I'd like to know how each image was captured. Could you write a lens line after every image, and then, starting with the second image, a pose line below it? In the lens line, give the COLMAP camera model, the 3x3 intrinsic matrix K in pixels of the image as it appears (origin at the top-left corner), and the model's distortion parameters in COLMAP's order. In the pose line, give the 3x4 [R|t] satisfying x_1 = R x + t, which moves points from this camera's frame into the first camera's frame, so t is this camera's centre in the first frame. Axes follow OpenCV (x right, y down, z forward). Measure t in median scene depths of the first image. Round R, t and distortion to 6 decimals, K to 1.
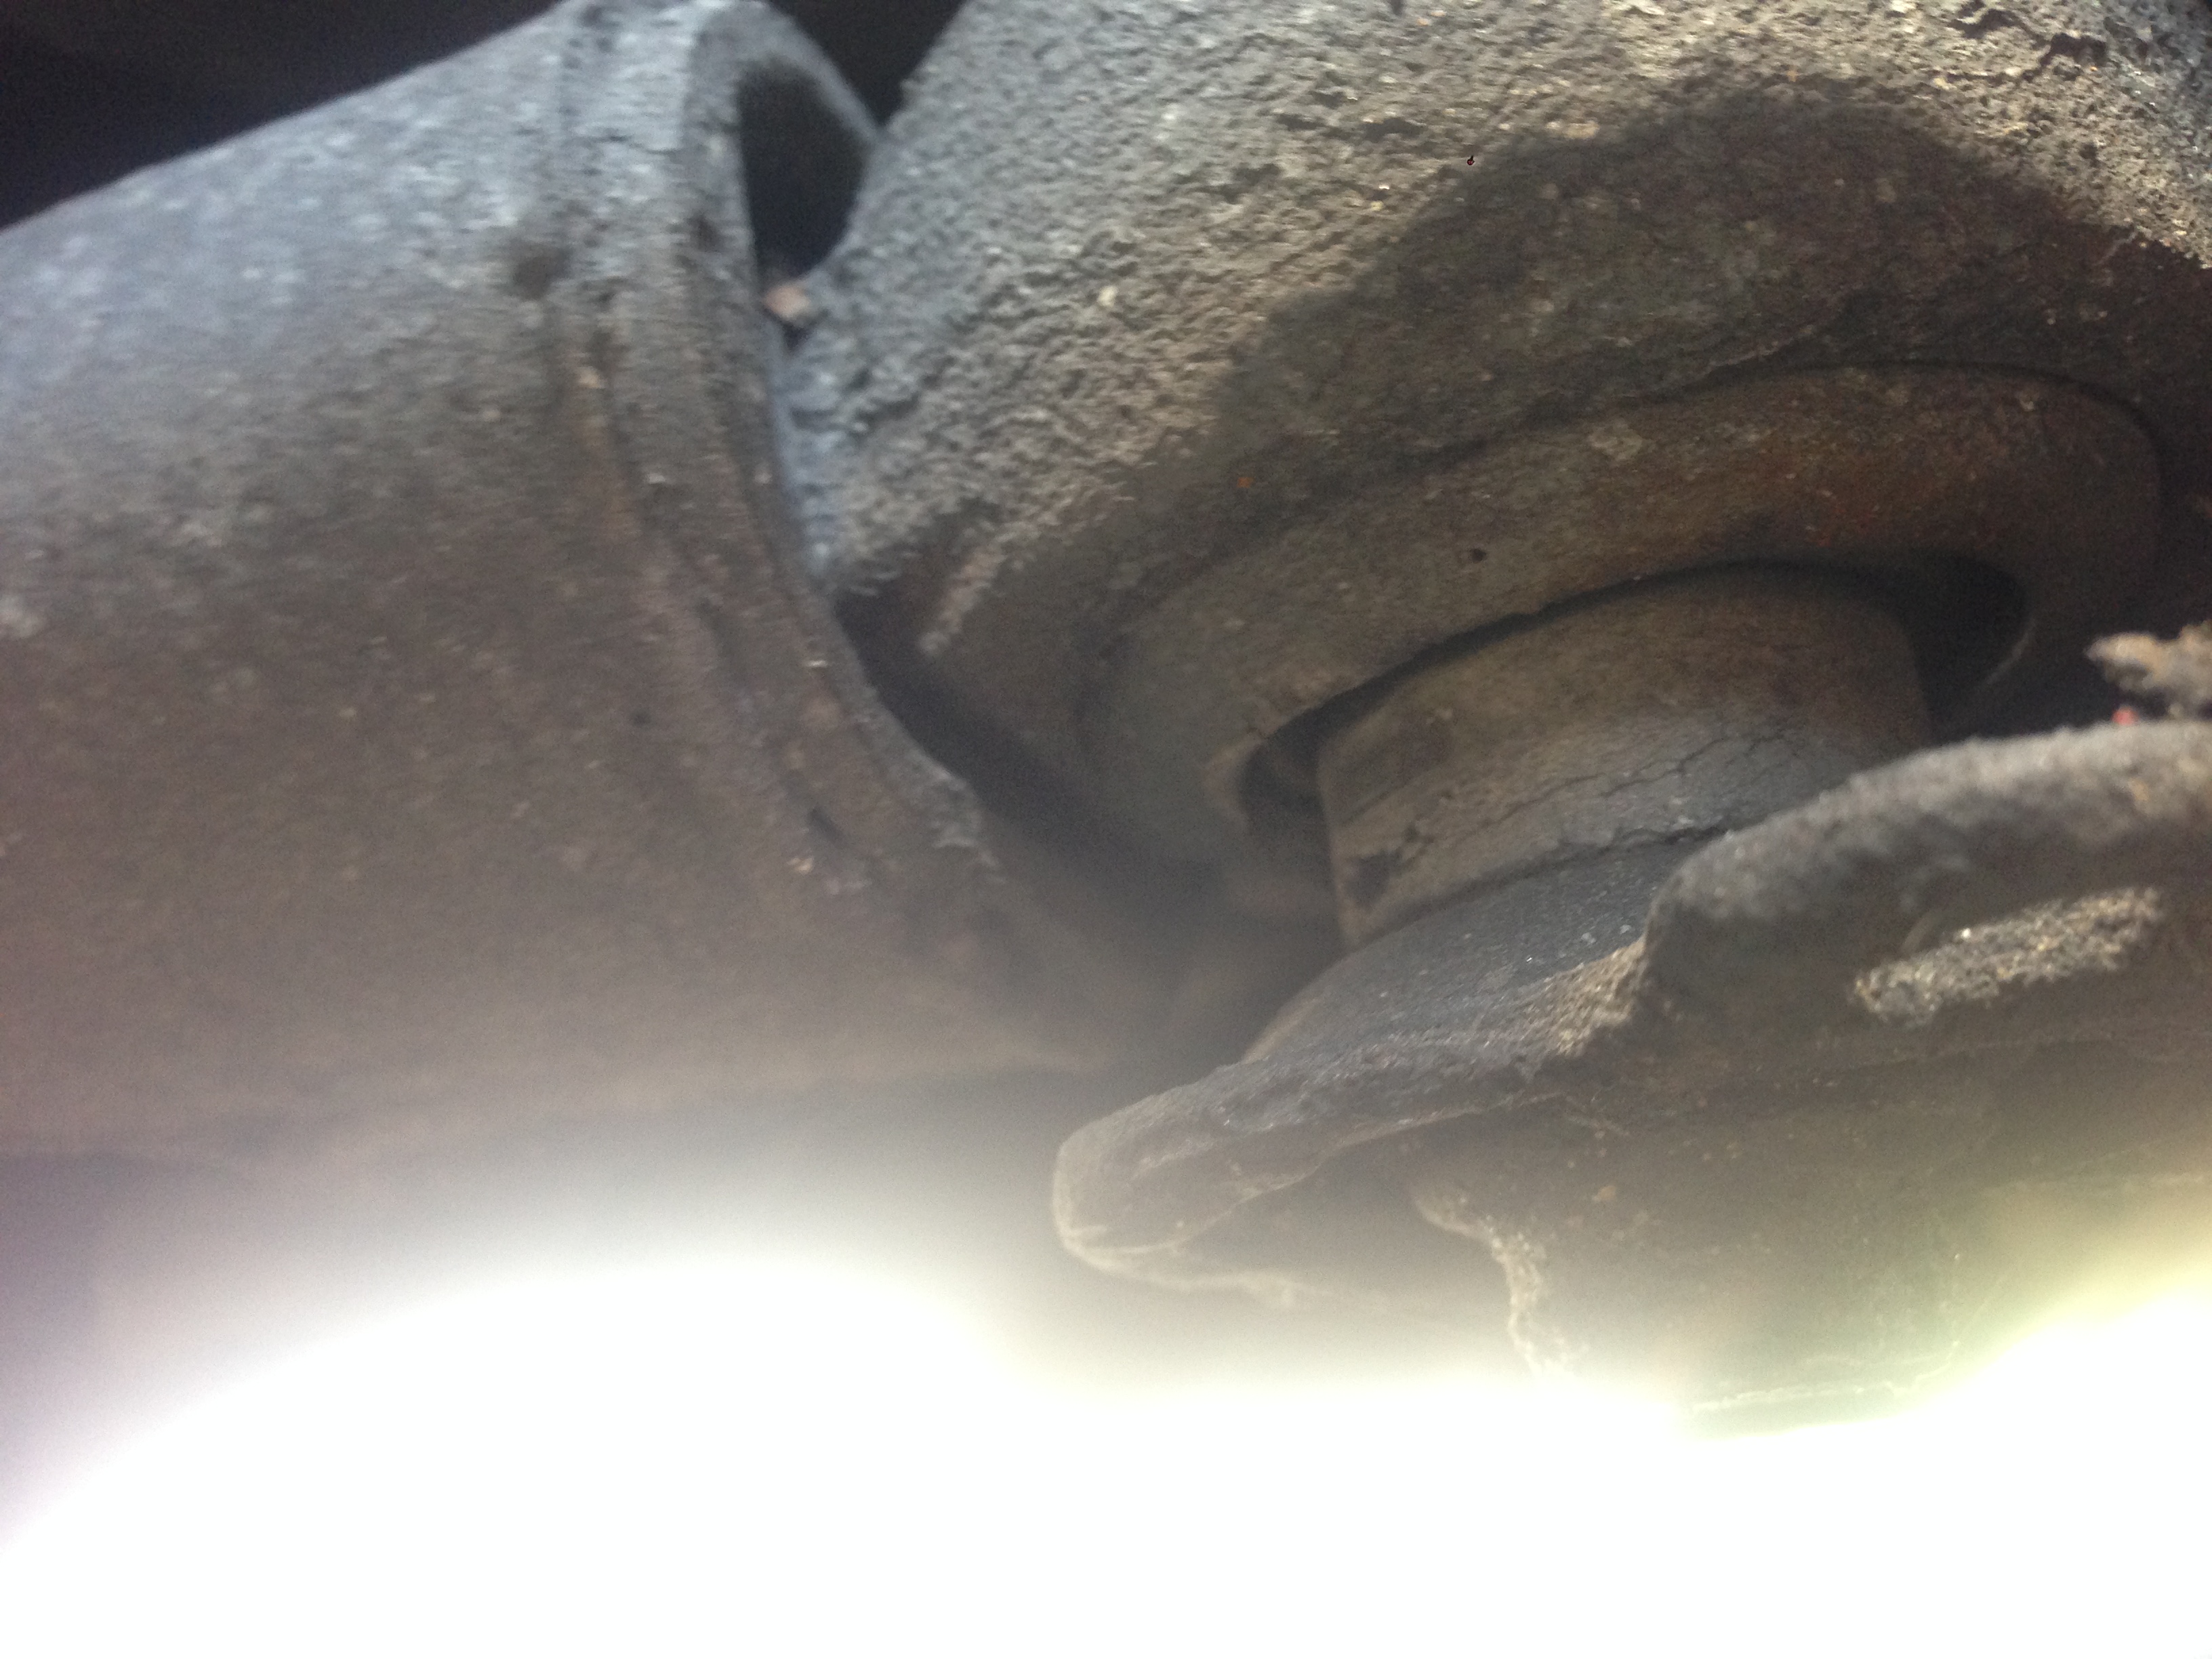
lens RADIAL K [[2112.9, 0, 1113.4], [0, 2112.9, 831.7], [0, 0, 1]] dist [0.029925, 0.000000]
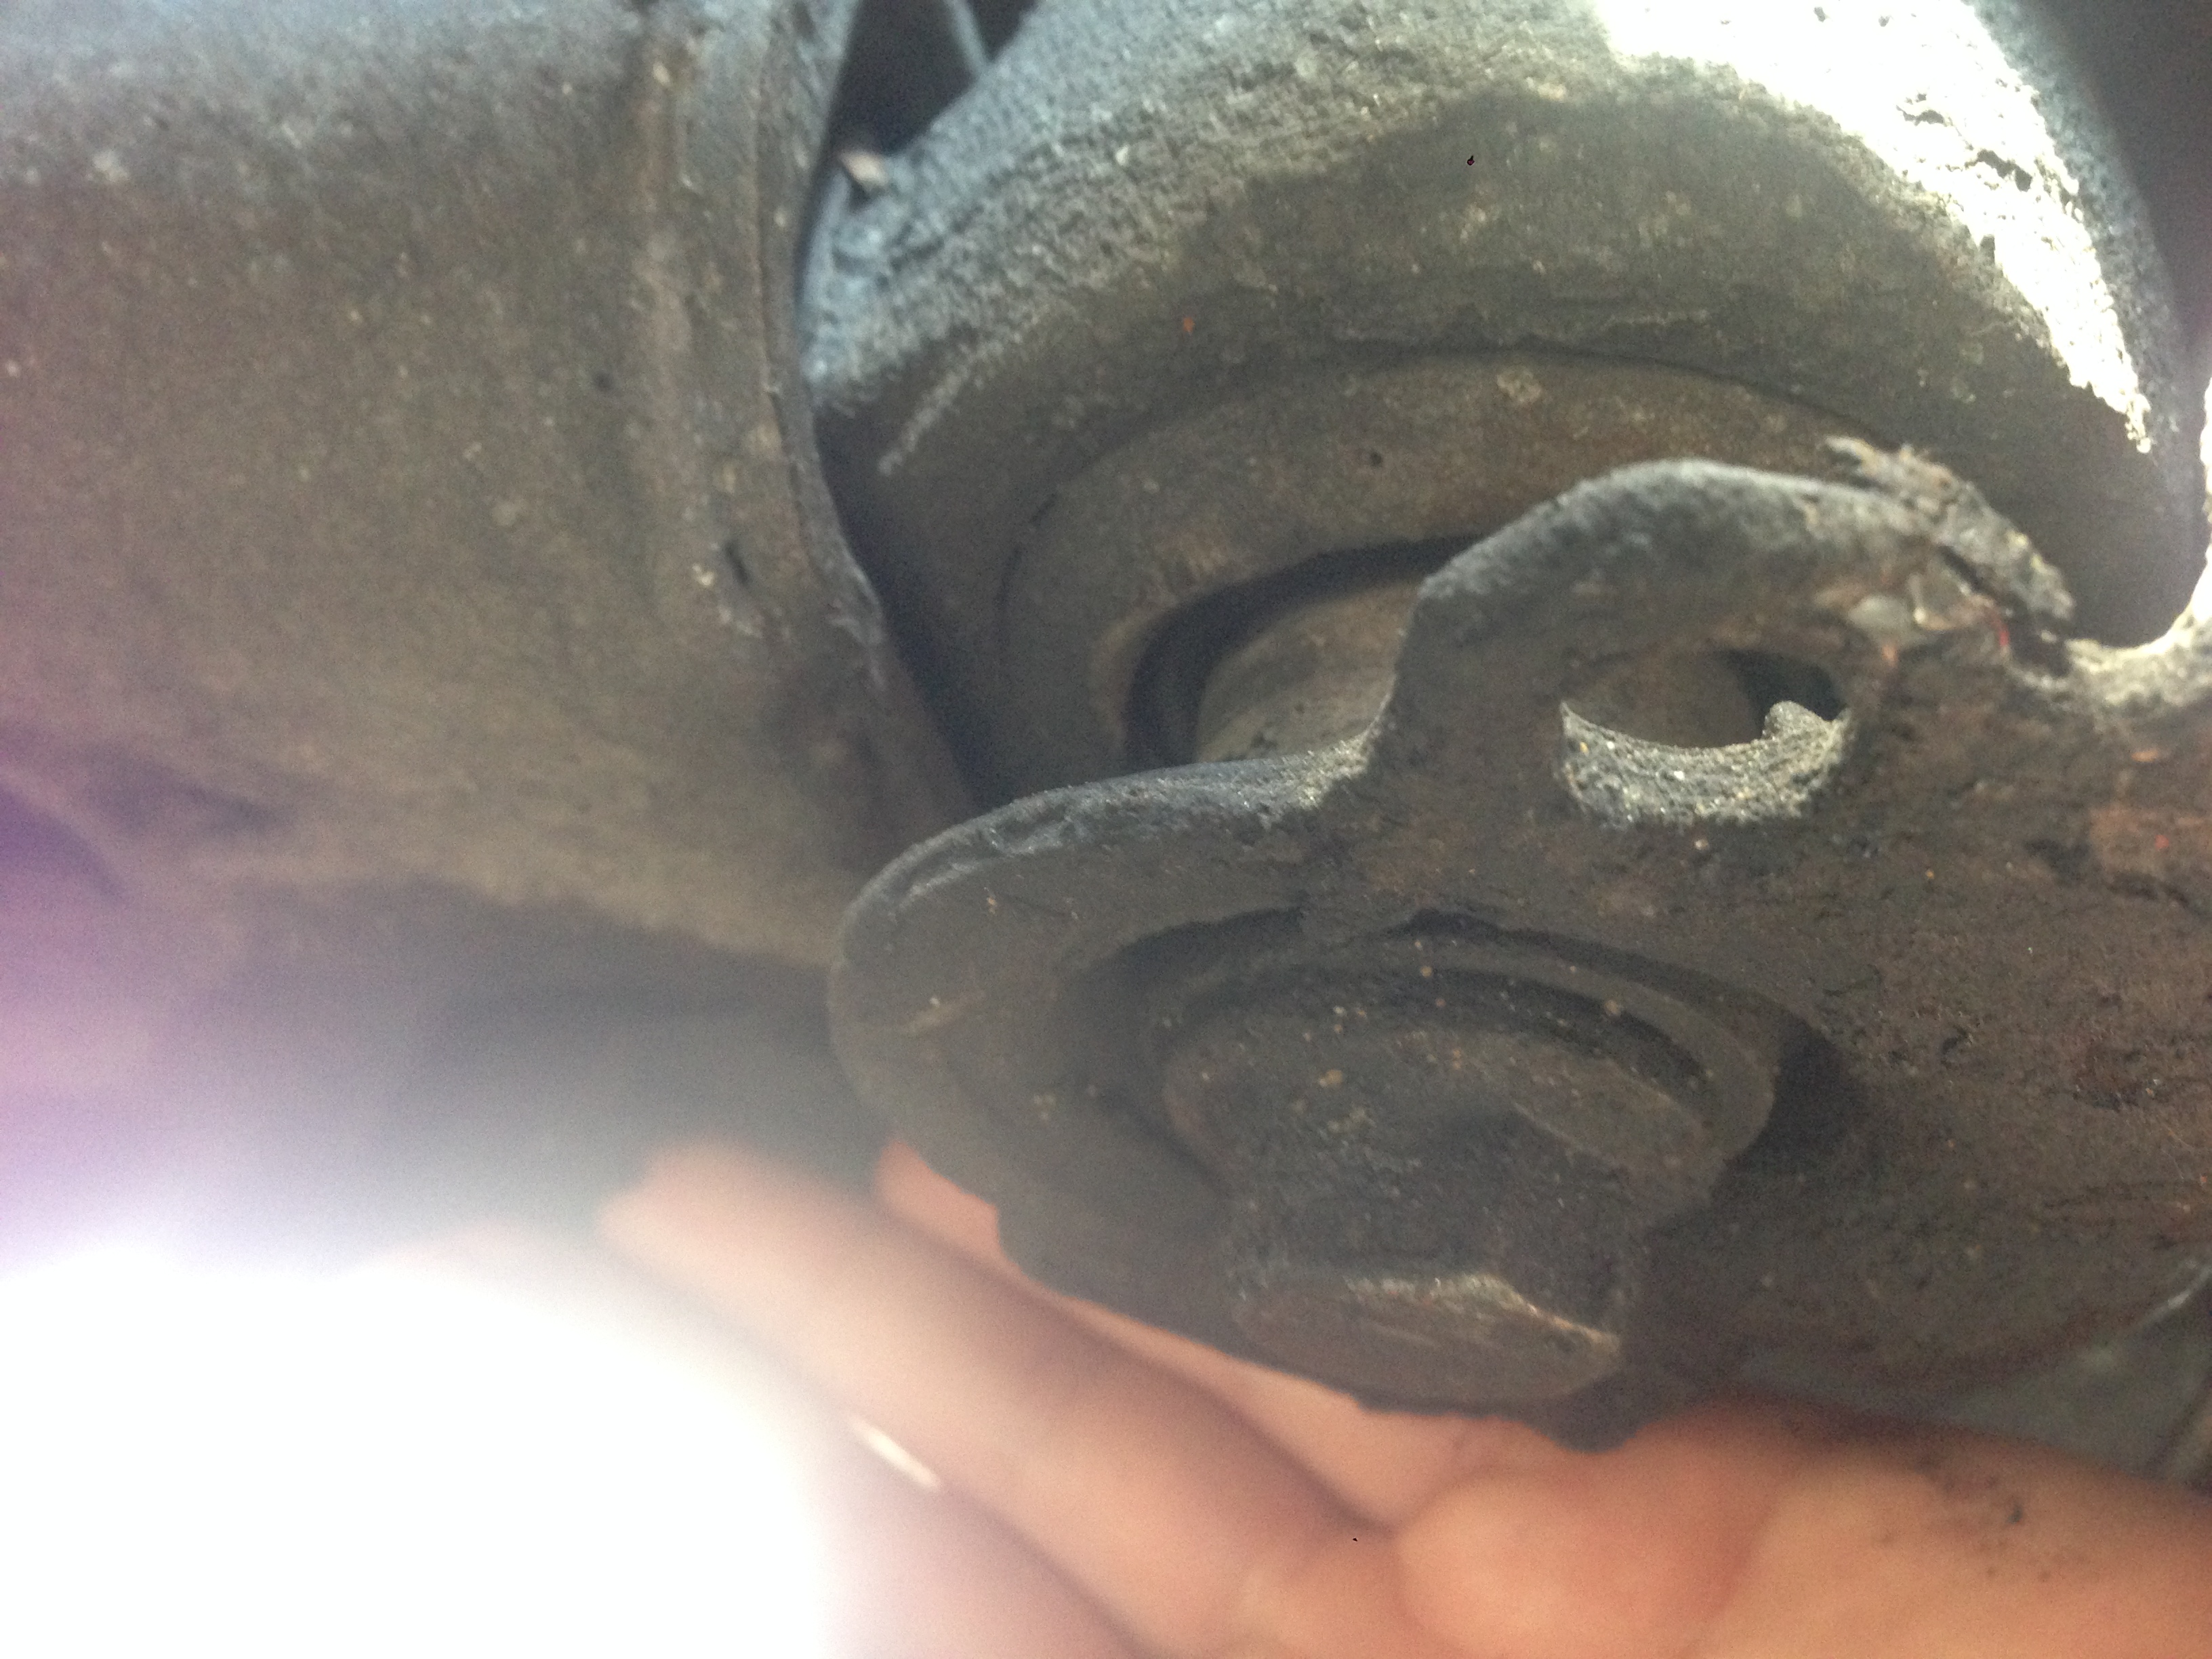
lens RADIAL K [[2112.9, 0, 1103.3], [0, 2112.9, 818.3], [0, 0, 1]] dist [0.029925, 0.000000]
pose [[0.954647, 0.294344, -0.044839, 0.143822], [-0.297572, 0.938176, -0.176851, 0.284184], [-0.009988, 0.182173, 0.983216, -0.043582]]
